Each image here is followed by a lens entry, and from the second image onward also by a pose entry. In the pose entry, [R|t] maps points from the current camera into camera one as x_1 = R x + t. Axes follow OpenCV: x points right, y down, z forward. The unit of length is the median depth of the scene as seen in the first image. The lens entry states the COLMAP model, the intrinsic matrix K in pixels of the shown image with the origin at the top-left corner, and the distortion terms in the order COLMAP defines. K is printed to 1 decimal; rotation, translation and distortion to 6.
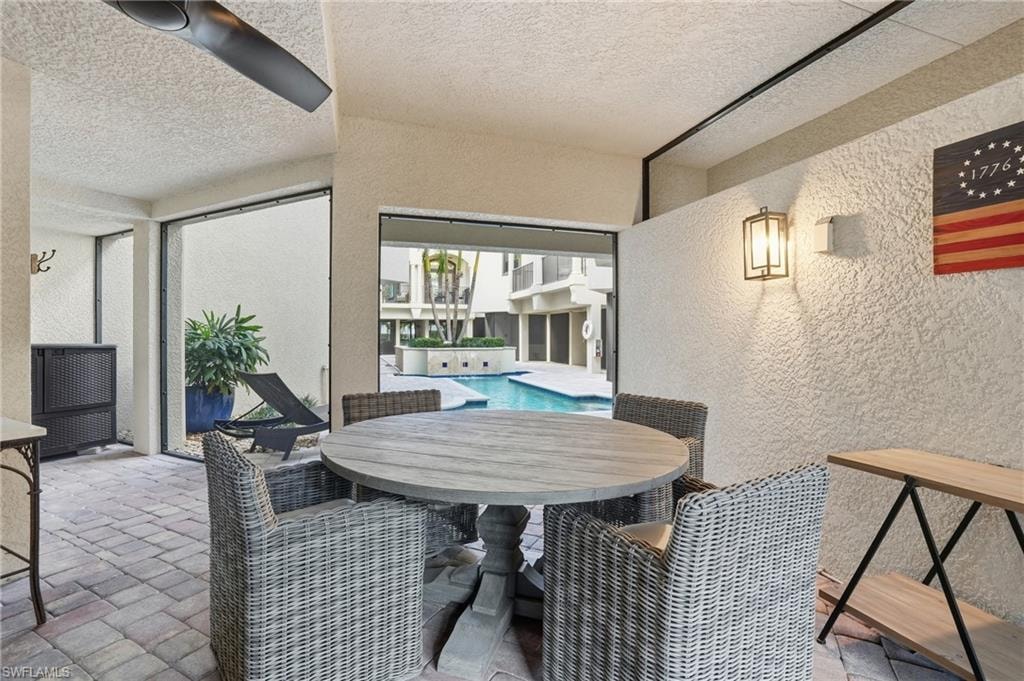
lens RADIAL K [[490.4, 0, 512.5], [0, 490.4, 336.5], [0, 0, 1]] dist [0.000405, 0.000834]
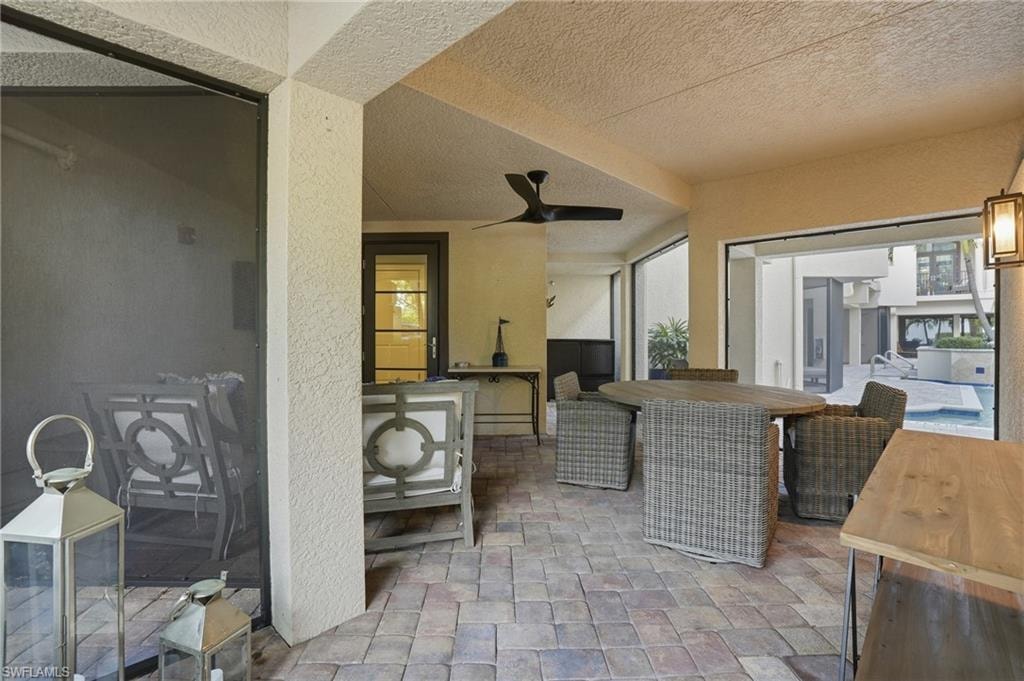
lens RADIAL K [[490.4, 0, 511.8], [0, 490.4, 341.7], [0, 0, 1]] dist [0.000405, 0.000834]
pose [[0.513997, 0.000406, -0.857792, 0.465169], [0.005331, 0.999979, 0.003668, 0.016342], [0.857775, -0.006459, 0.513984, -0.169340]]
